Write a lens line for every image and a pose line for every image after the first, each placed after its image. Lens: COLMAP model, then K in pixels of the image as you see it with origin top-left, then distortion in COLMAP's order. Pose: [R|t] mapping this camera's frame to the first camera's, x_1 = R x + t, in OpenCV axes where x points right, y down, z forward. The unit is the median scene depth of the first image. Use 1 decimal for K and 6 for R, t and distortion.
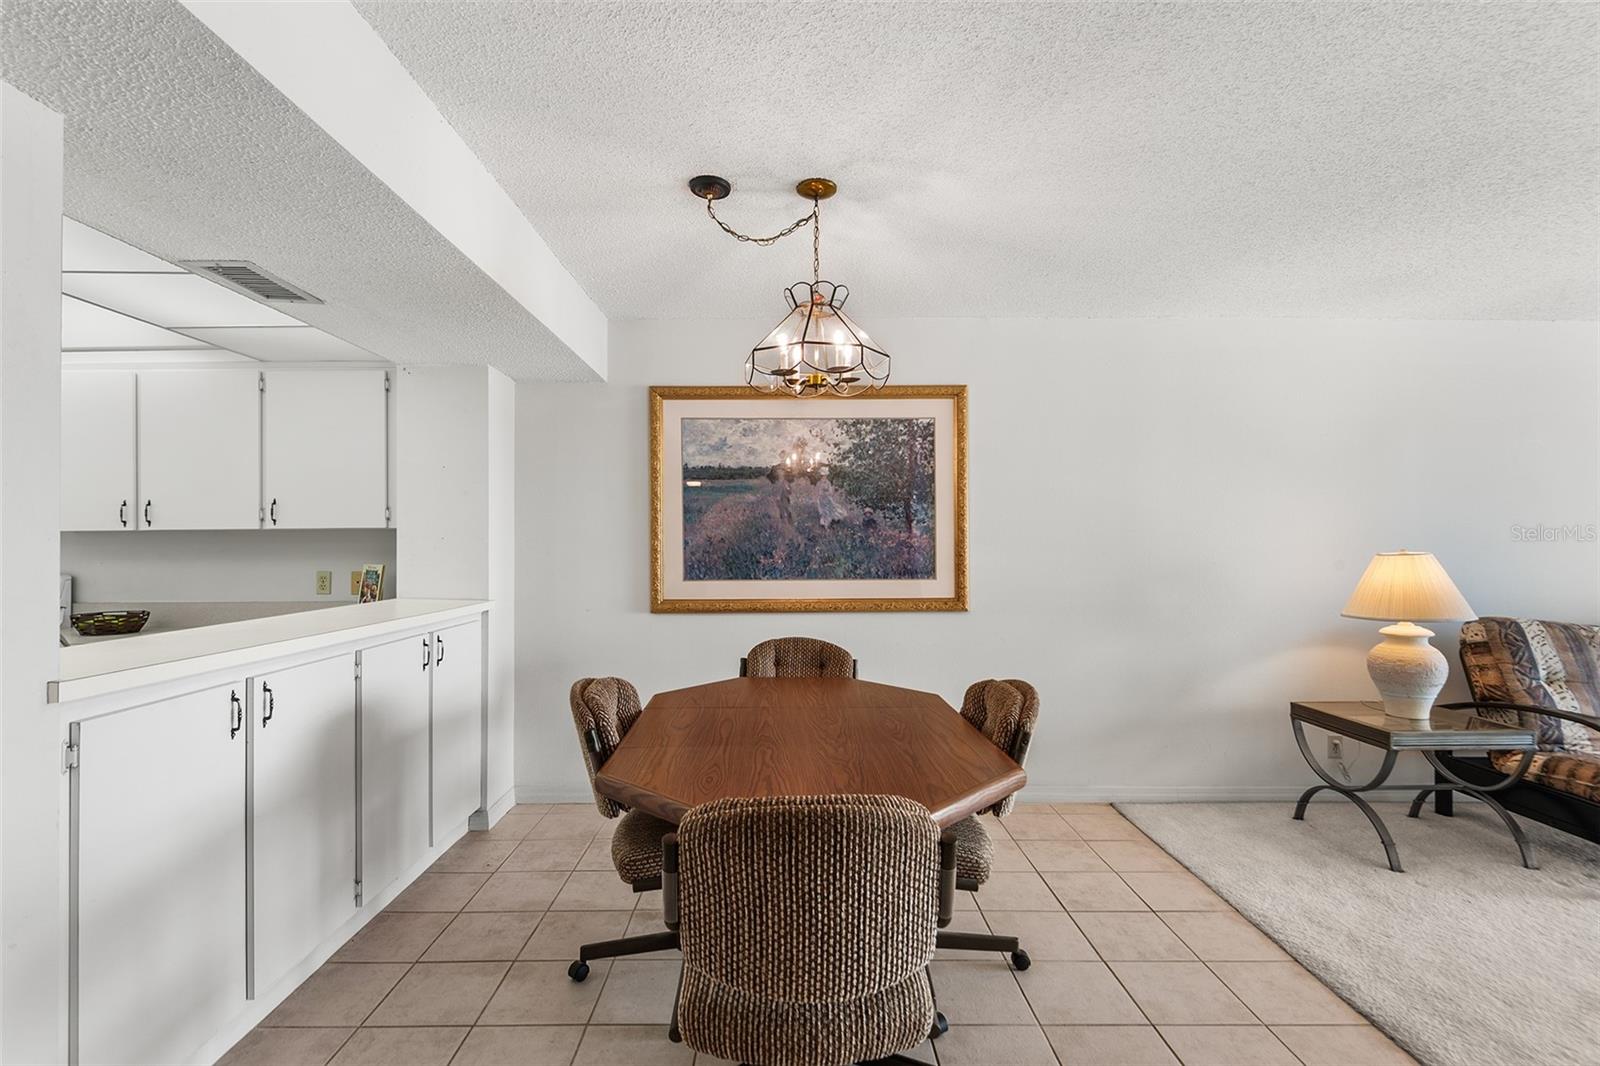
lens RADIAL K [[734.6, 0, 800.0], [0, 734.6, 536.7], [0, 0, 1]] dist [0.021536, -0.012024]
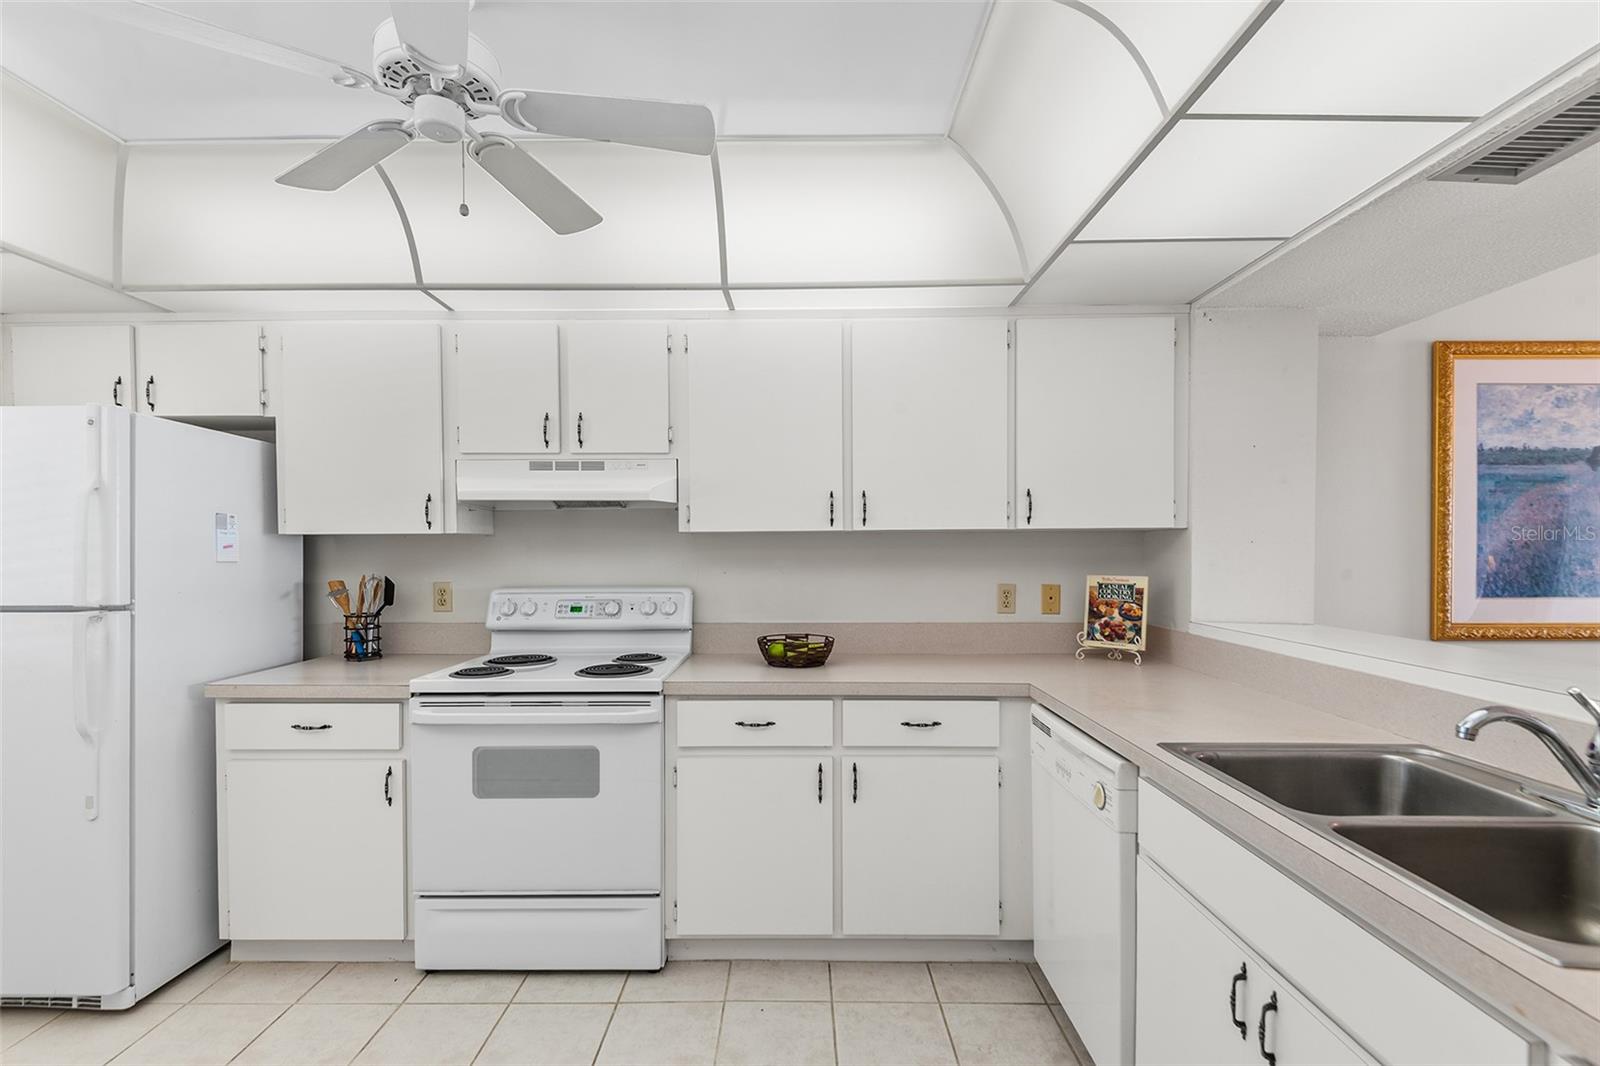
lens RADIAL K [[734.6, 0, 789.1], [0, 734.6, 564.1], [0, 0, 1]] dist [0.021536, -0.012024]
pose [[0.999694, 0.001039, -0.024720, -0.895061], [-0.000456, 0.999722, 0.023588, 0.006963], [0.024737, -0.023569, 0.999416, 0.227496]]
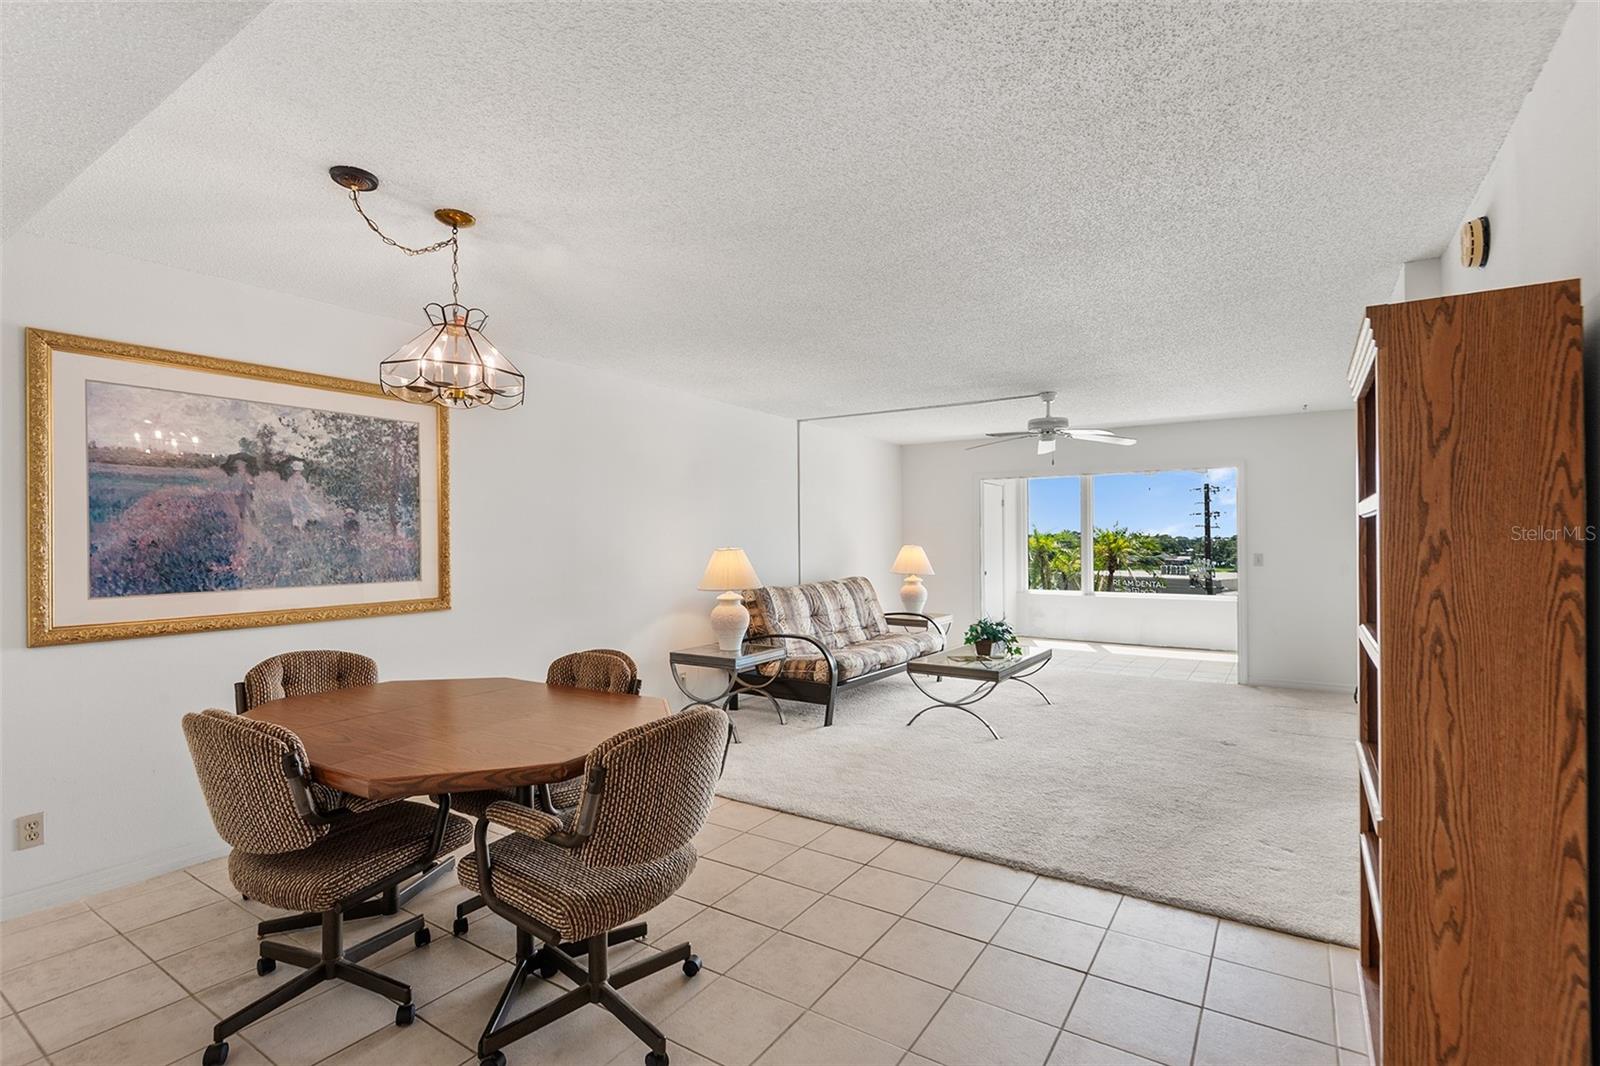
lens RADIAL K [[734.6, 0, 792.7], [0, 734.6, 535.3], [0, 0, 1]] dist [0.021536, -0.012024]
pose [[0.563587, 0.002123, 0.826054, -0.396710], [0.001293, 0.999993, -0.003452, -0.000735], [-0.826056, 0.003014, 0.563580, -0.011901]]
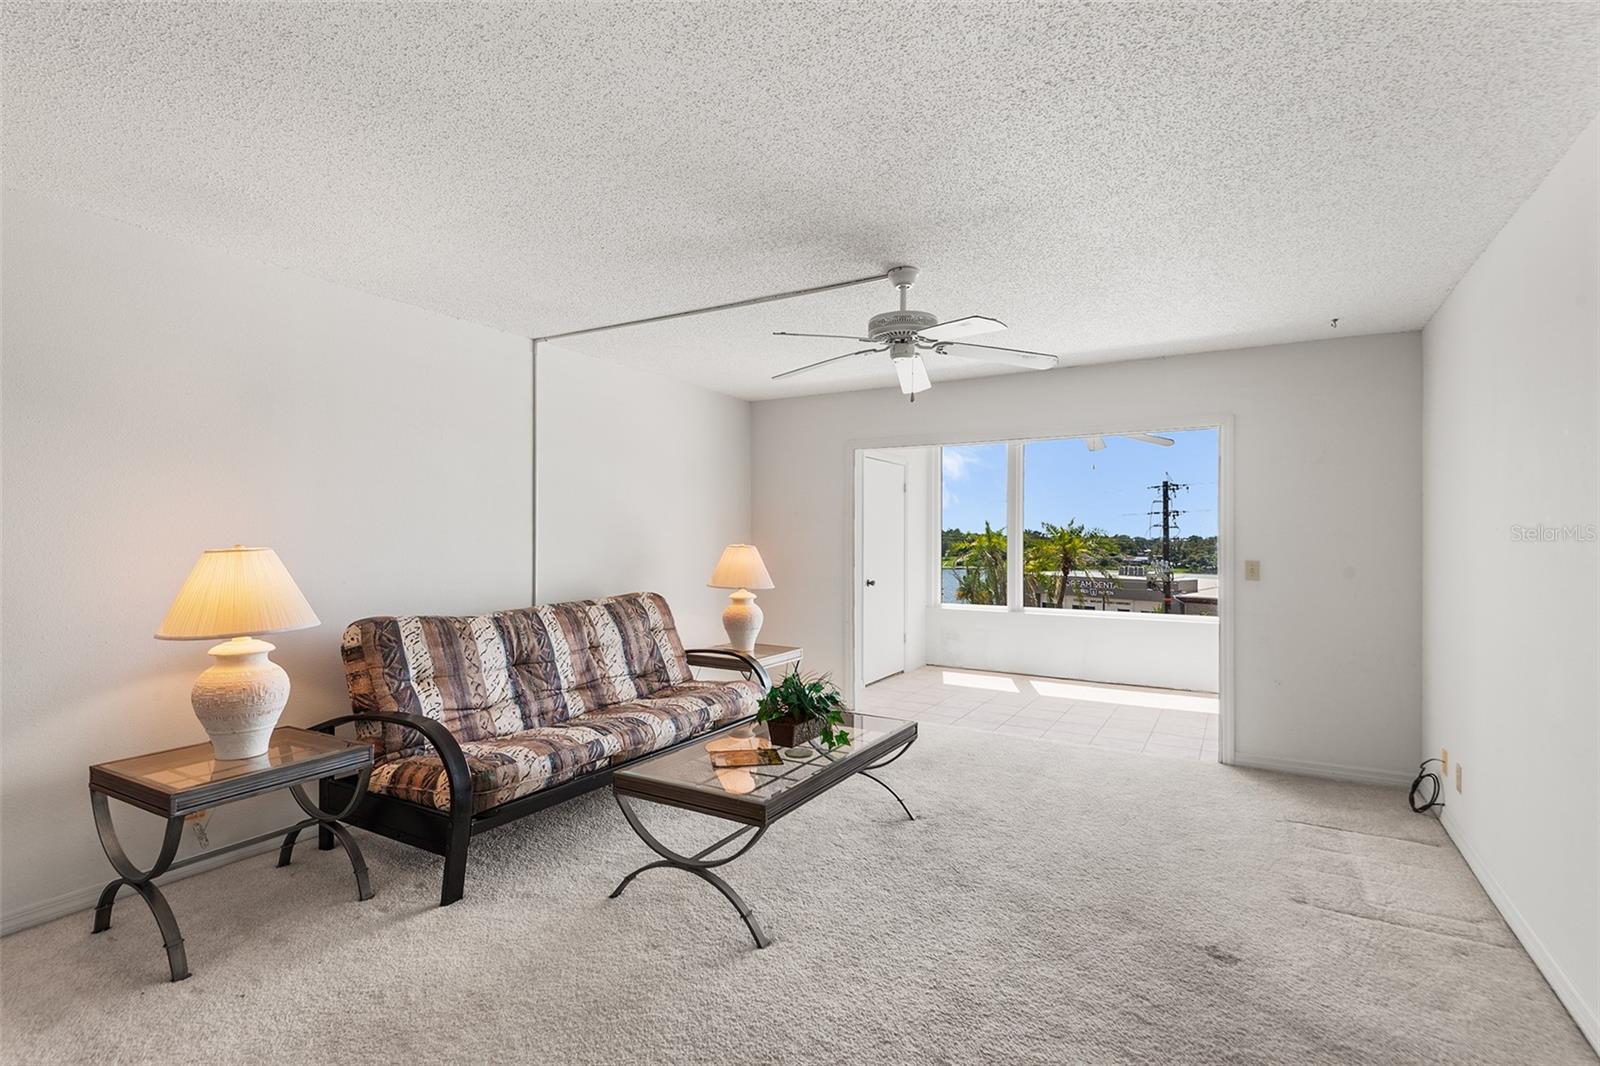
lens RADIAL K [[734.6, 0, 795.6], [0, 734.6, 538.8], [0, 0, 1]] dist [0.021536, -0.012024]
pose [[0.523019, -0.000434, 0.852321, 0.425981], [-0.005463, 0.999978, 0.003862, 0.004643], [-0.852303, -0.006676, 0.523005, 0.078034]]
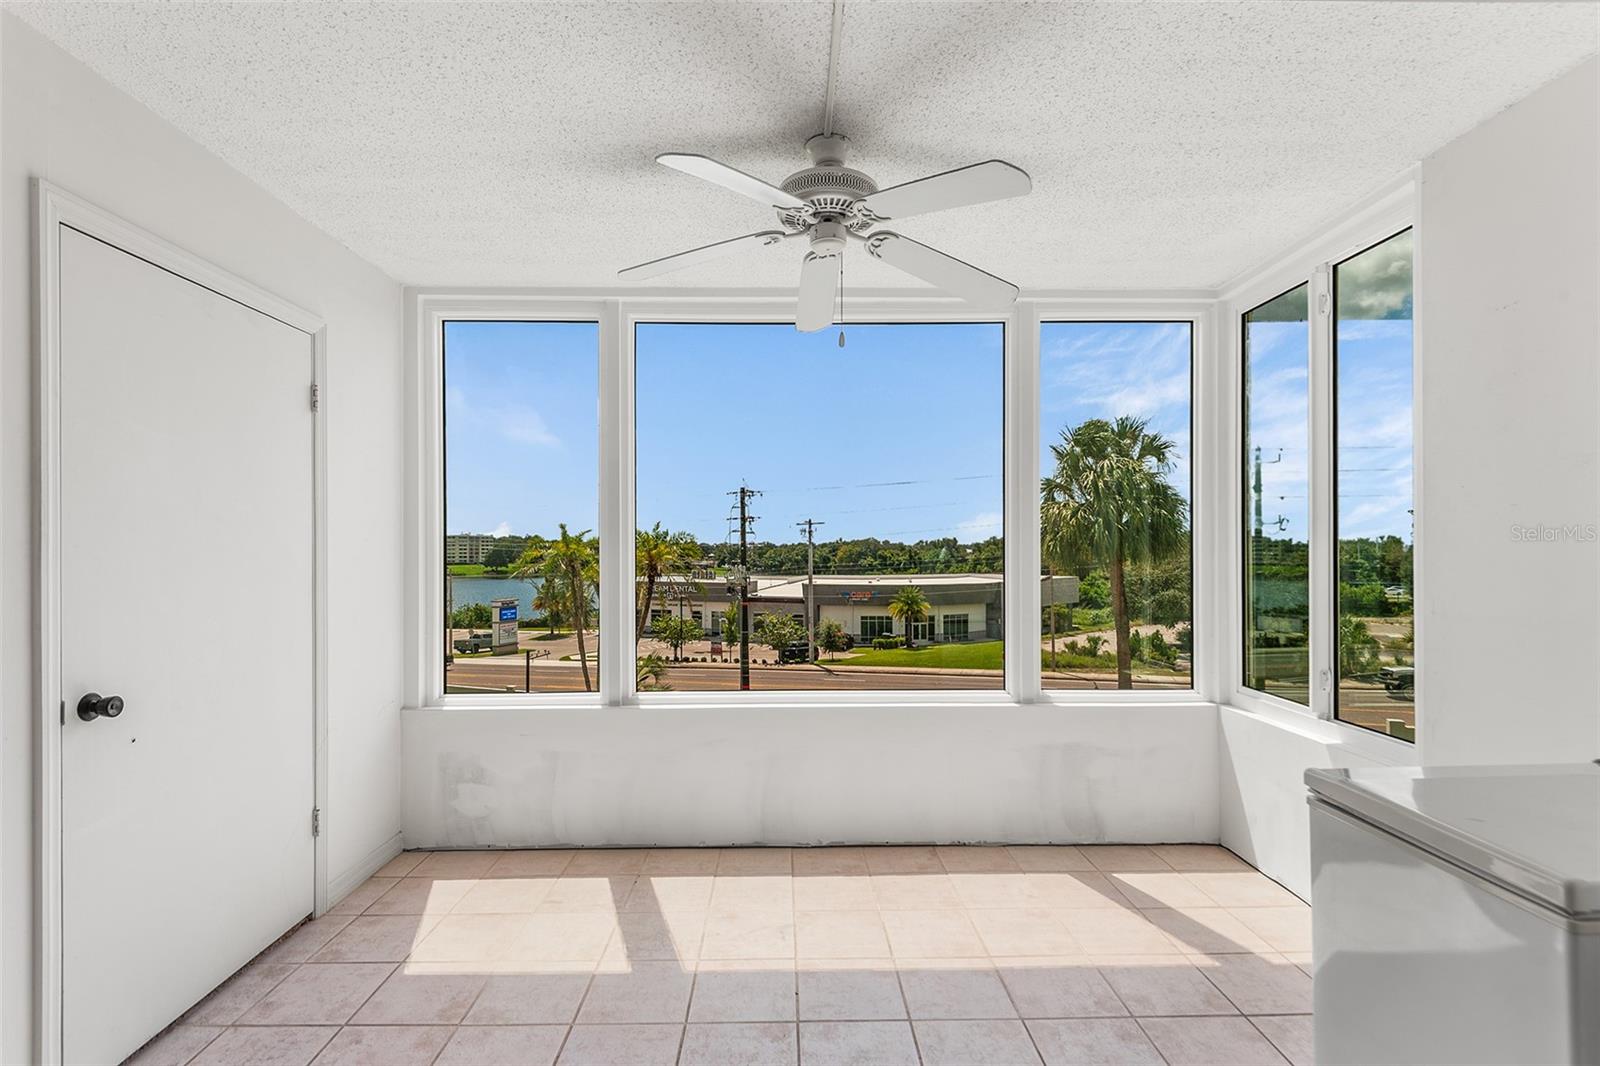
lens RADIAL K [[734.6, 0, 793.0], [0, 734.6, 537.2], [0, 0, 1]] dist [0.021536, -0.012024]
pose [[-0.004729, 0.009140, 0.999947, 1.628853], [-0.002739, 0.999954, -0.009153, 0.010679], [-0.999985, -0.002782, -0.004703, 0.430808]]
